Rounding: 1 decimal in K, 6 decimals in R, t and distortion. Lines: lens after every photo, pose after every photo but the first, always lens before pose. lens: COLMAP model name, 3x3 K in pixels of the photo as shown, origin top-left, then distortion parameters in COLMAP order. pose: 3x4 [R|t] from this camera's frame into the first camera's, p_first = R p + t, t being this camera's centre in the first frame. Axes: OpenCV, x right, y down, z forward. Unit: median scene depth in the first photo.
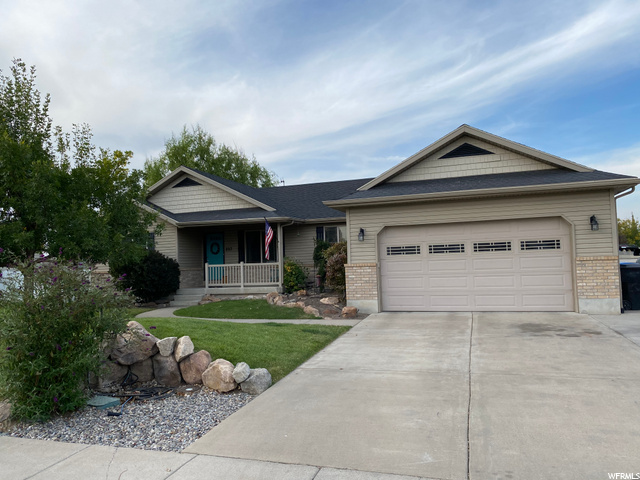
lens RADIAL K [[486.2, 0, 321.0], [0, 486.2, 237.5], [0, 0, 1]] dist [0.020836, -0.007972]
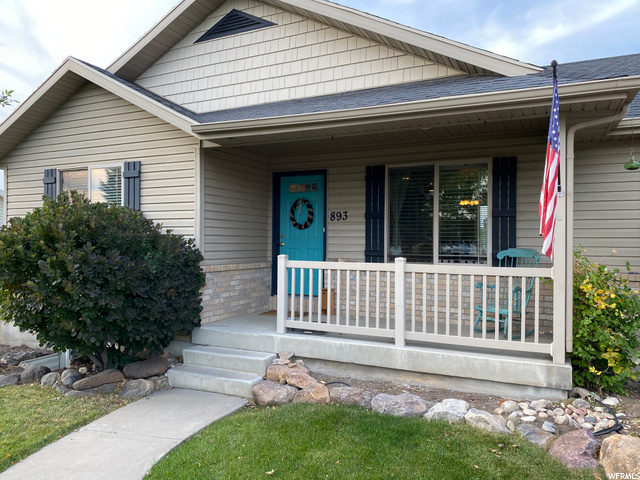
lens RADIAL K [[486.2, 0, 319.6], [0, 486.2, 240.7], [0, 0, 1]] dist [0.020836, -0.007972]
pose [[0.989197, 0.039311, -0.141223, -0.165252], [-0.031733, 0.997953, 0.055520, 0.024668], [0.143117, -0.050439, 0.988420, 0.686199]]
